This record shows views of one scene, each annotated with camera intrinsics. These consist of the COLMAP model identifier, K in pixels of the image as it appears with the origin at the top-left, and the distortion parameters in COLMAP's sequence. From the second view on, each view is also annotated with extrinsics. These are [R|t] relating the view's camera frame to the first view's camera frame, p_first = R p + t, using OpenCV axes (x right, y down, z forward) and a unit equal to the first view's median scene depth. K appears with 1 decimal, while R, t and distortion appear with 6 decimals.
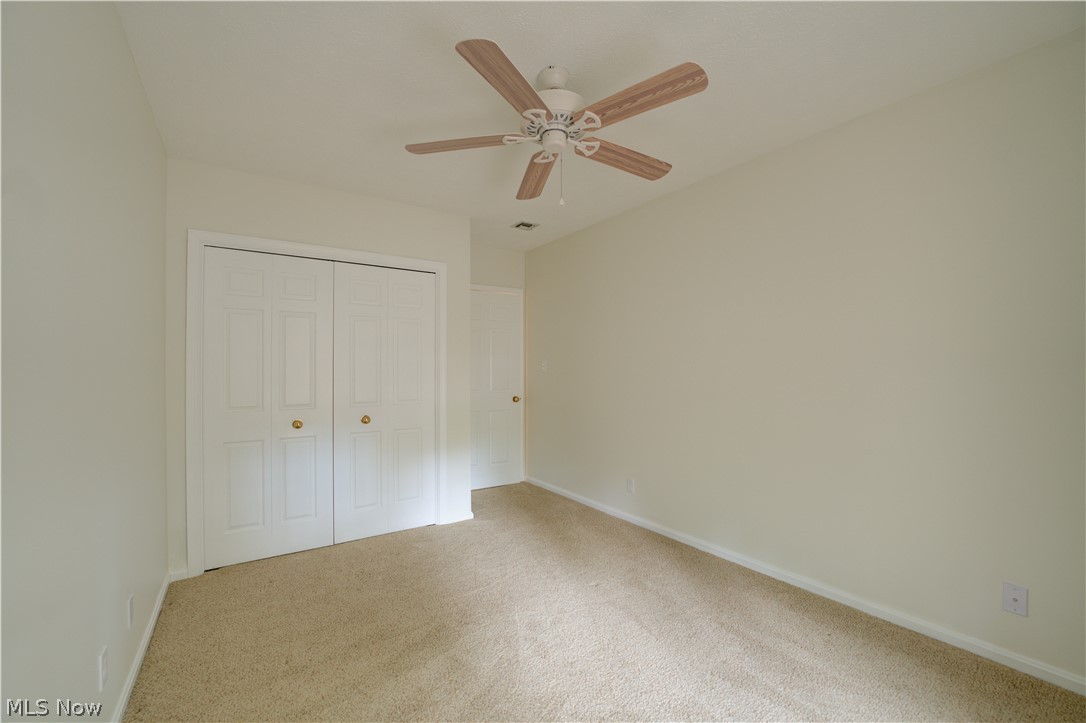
lens RADIAL K [[436.1, 0, 543.1], [0, 436.1, 371.0], [0, 0, 1]] dist [-0.031811, 0.004336]
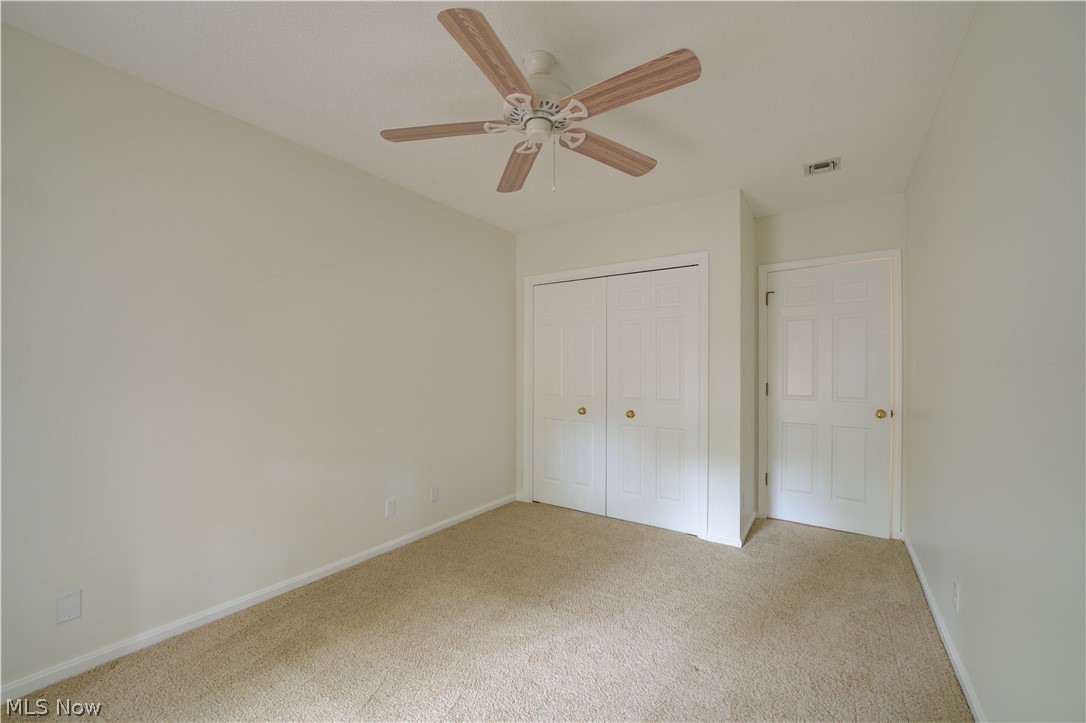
lens RADIAL K [[436.1, 0, 537.7], [0, 436.1, 370.0], [0, 0, 1]] dist [-0.031811, 0.004336]
pose [[0.356498, 0.008678, -0.934256, 0.527745], [-0.009346, 0.999940, 0.005722, -0.003792], [0.934249, 0.006692, 0.356558, 0.376981]]
